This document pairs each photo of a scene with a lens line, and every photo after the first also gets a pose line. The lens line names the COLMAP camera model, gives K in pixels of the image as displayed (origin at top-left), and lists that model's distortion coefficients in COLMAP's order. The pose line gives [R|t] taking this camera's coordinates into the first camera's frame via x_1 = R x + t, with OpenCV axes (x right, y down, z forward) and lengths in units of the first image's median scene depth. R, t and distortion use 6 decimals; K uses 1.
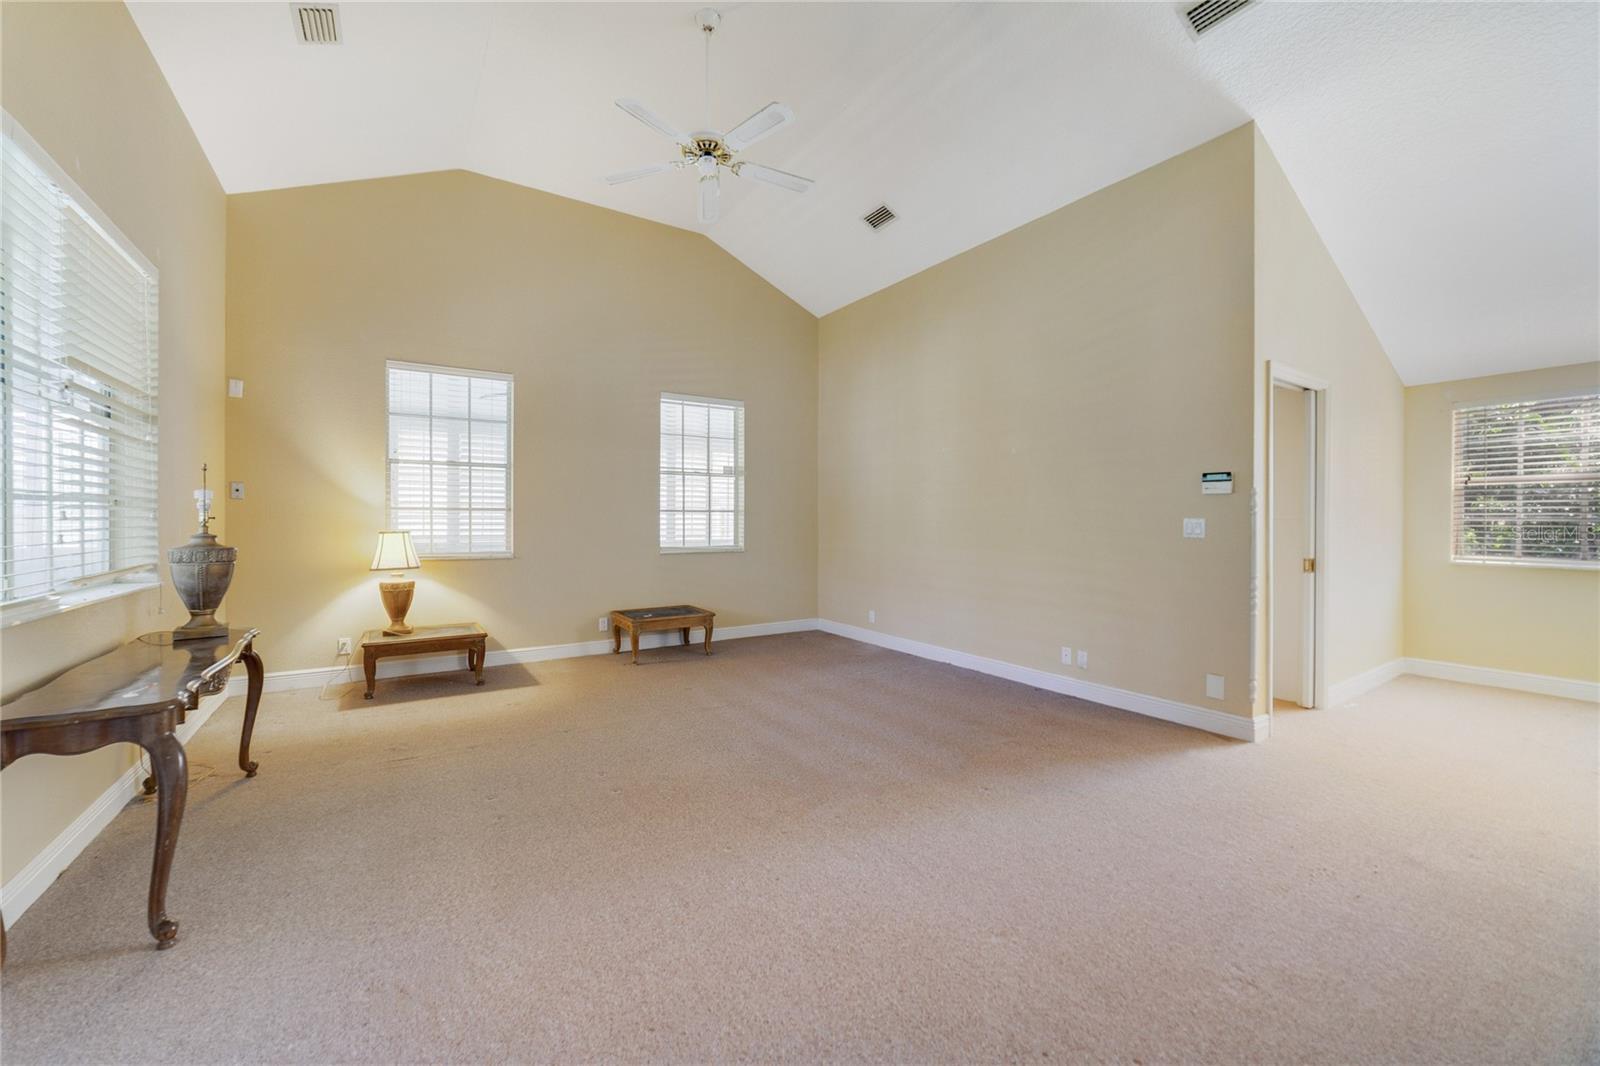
lens RADIAL K [[615.9, 0, 786.9], [0, 615.9, 524.4], [0, 0, 1]] dist [-0.002337, 0.000721]
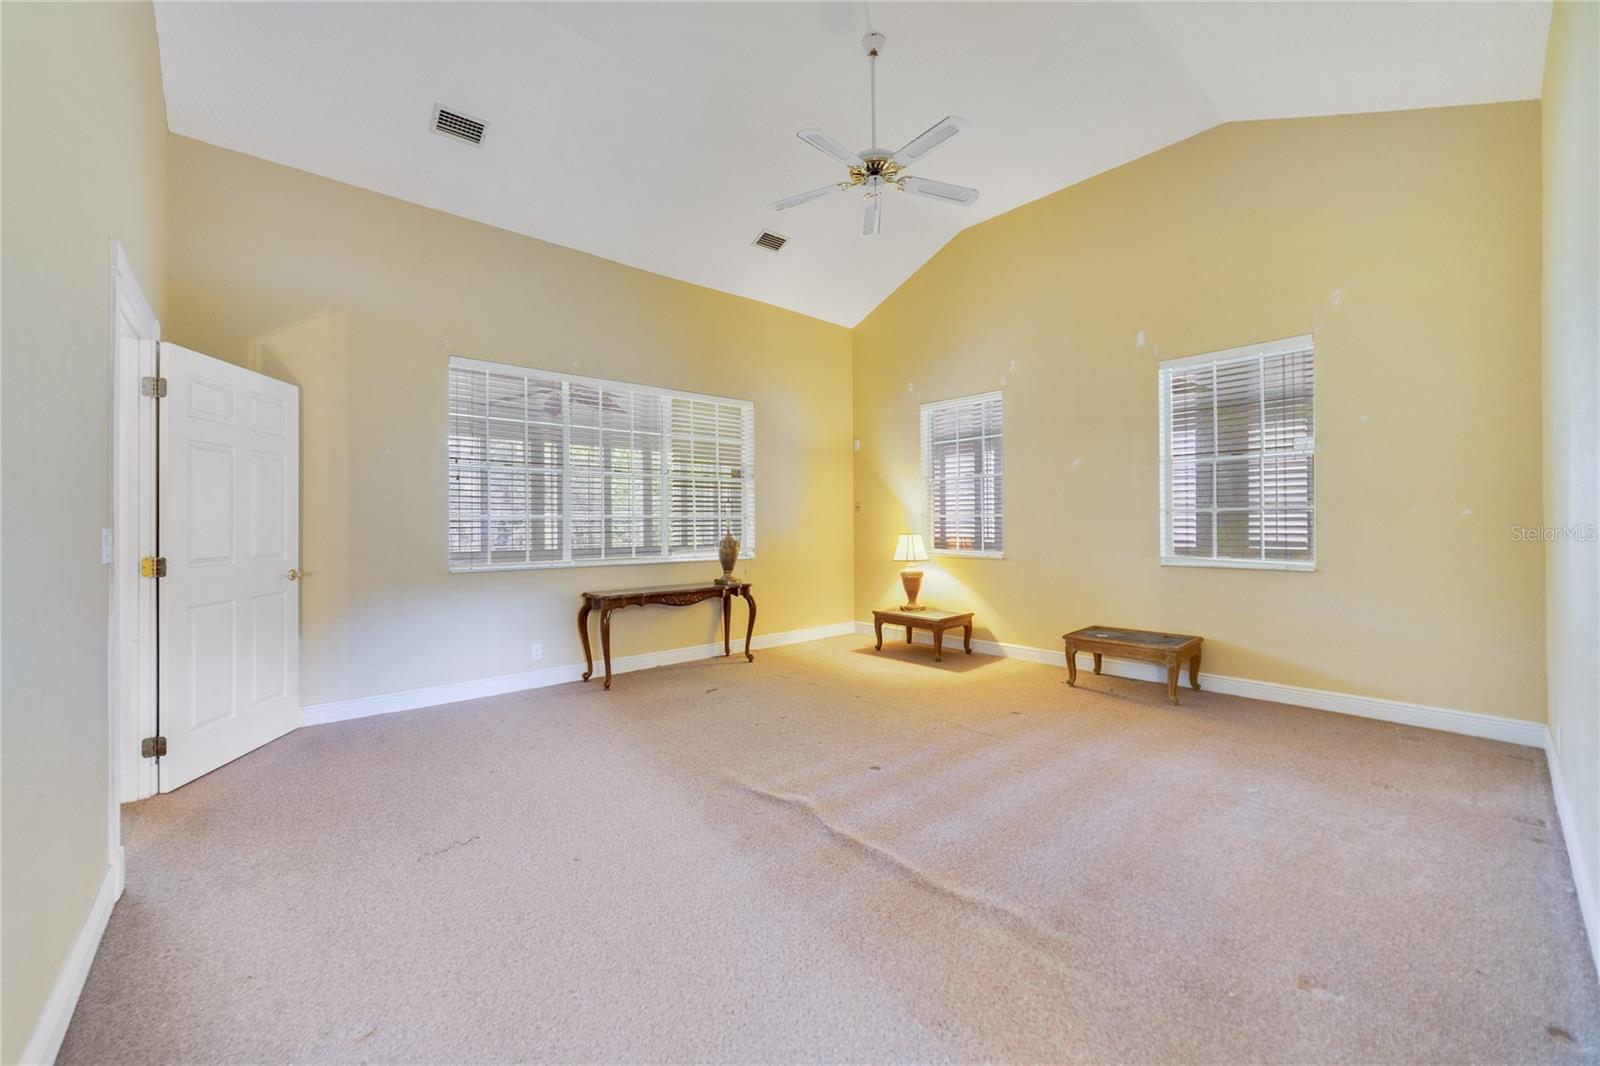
lens RADIAL K [[615.9, 0, 786.0], [0, 615.9, 525.6], [0, 0, 1]] dist [-0.002337, 0.000721]
pose [[0.154804, -0.001150, -0.987945, 0.657032], [0.002480, 0.999997, -0.000775, -0.005432], [0.987942, -0.002330, 0.154806, 0.518646]]
